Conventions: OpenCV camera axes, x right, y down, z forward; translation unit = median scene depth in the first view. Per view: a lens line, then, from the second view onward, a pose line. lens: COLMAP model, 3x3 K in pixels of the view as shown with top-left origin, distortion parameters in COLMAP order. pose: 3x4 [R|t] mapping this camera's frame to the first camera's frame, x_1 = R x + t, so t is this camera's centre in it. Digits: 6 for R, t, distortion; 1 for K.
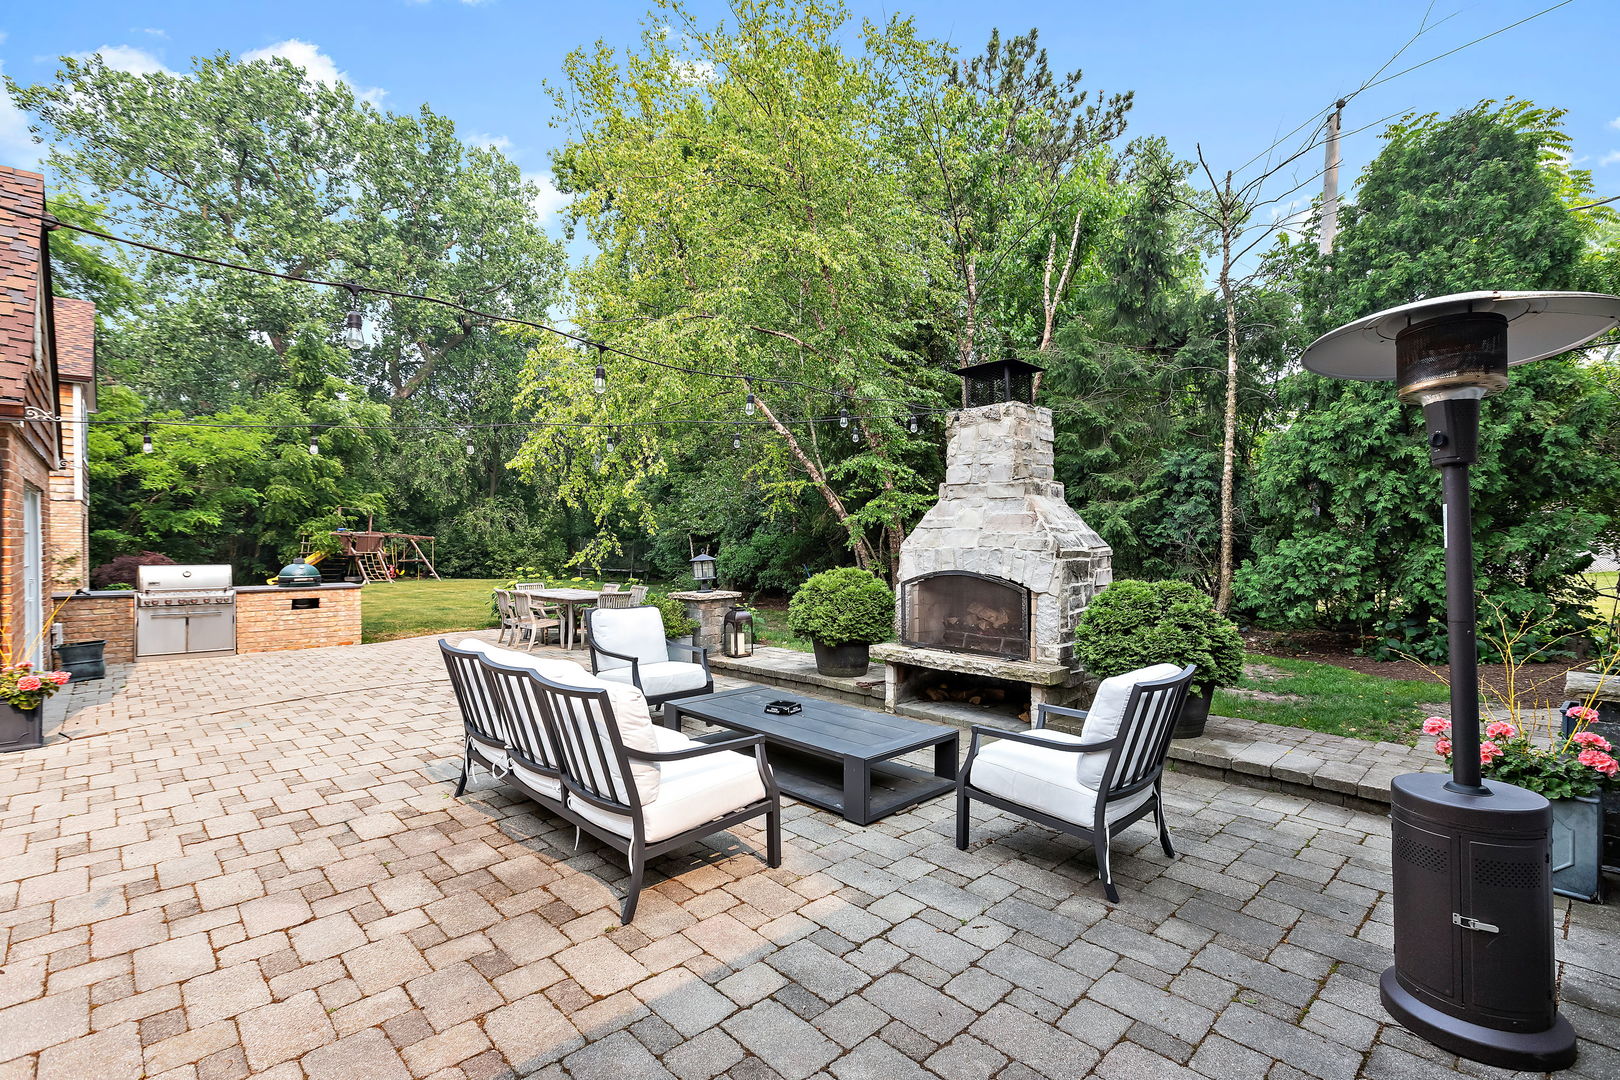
lens RADIAL K [[735.9, 0, 806.4], [0, 735.9, 534.9], [0, 0, 1]] dist [-0.004198, 0.000126]
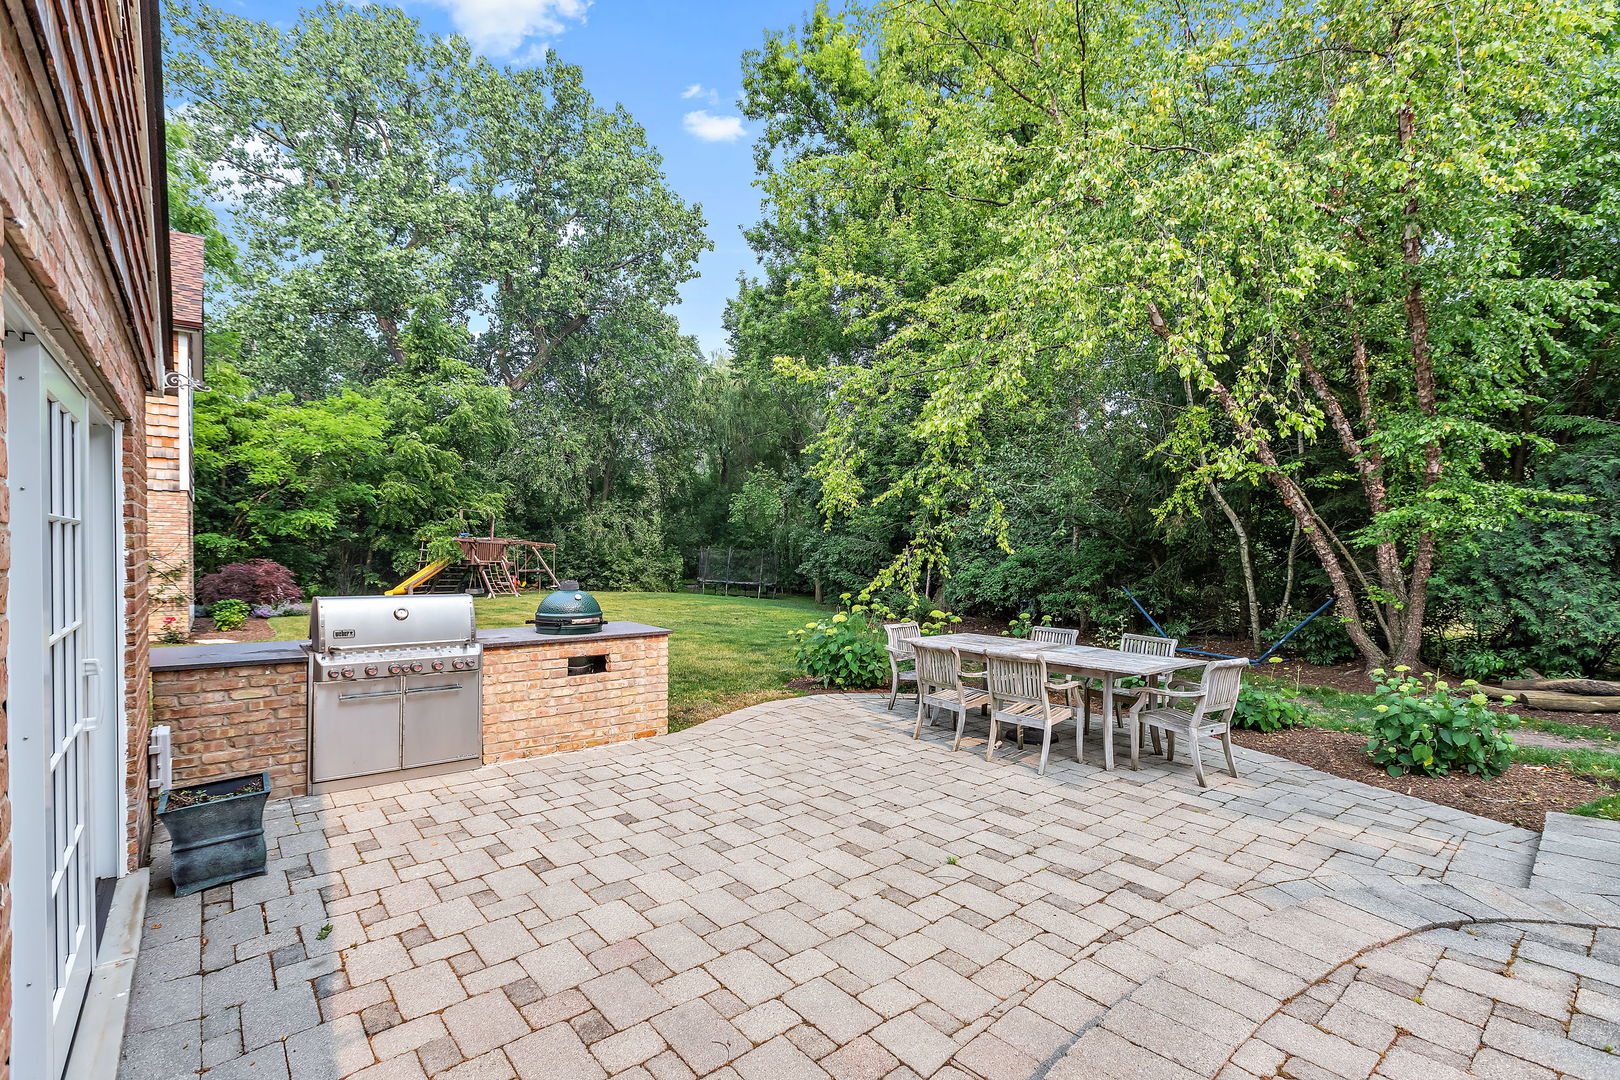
lens RADIAL K [[735.9, 0, 813.8], [0, 735.9, 551.5], [0, 0, 1]] dist [-0.004198, 0.000126]
pose [[0.997853, 0.011117, -0.064550, -0.169754], [-0.010589, 0.999908, 0.008505, 0.001070], [0.064639, -0.007803, 0.997878, 0.164915]]
